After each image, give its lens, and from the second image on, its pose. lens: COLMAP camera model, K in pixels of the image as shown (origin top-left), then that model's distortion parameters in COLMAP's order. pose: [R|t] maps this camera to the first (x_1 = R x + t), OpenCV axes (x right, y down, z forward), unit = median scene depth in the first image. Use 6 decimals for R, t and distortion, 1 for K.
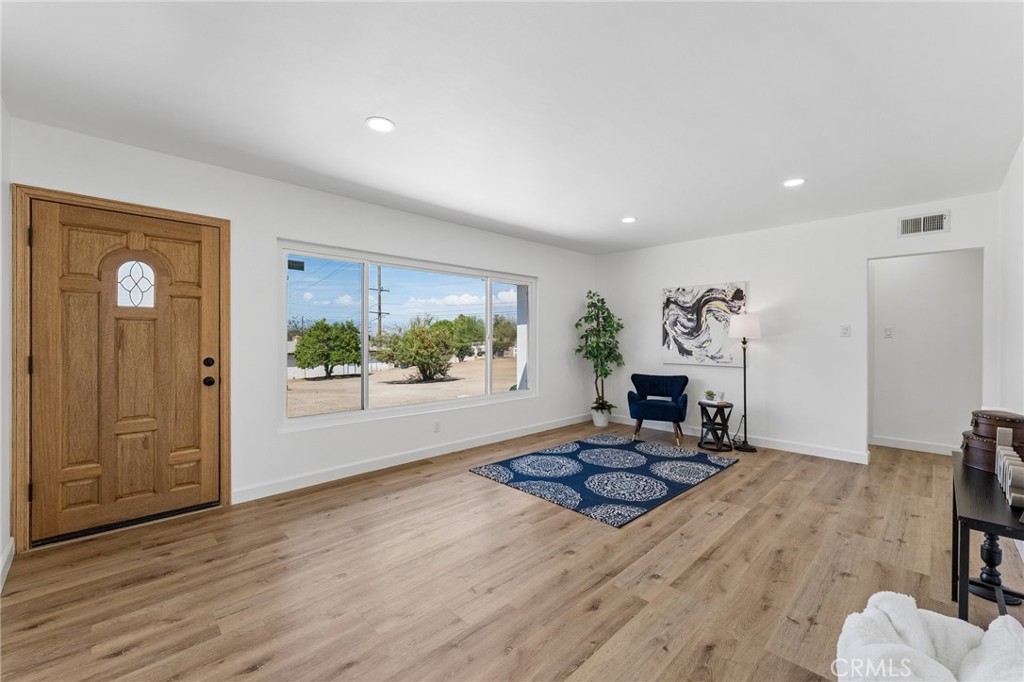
lens RADIAL K [[418.1, 0, 511.8], [0, 418.1, 342.2], [0, 0, 1]] dist [0.003604, 0.000401]
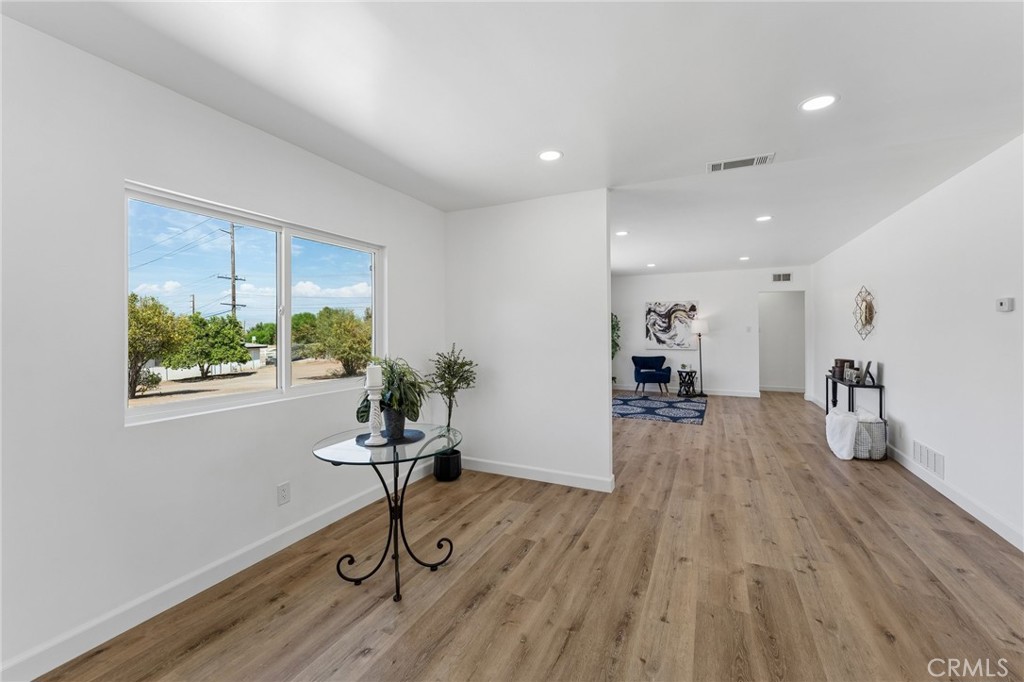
lens RADIAL K [[418.1, 0, 510.6], [0, 418.1, 330.9], [0, 0, 1]] dist [0.003604, 0.000401]
pose [[0.941662, -0.007389, 0.336478, -0.686833], [0.010685, 0.999911, -0.007945, -0.012469], [-0.336390, 0.011076, 0.941658, -0.341972]]
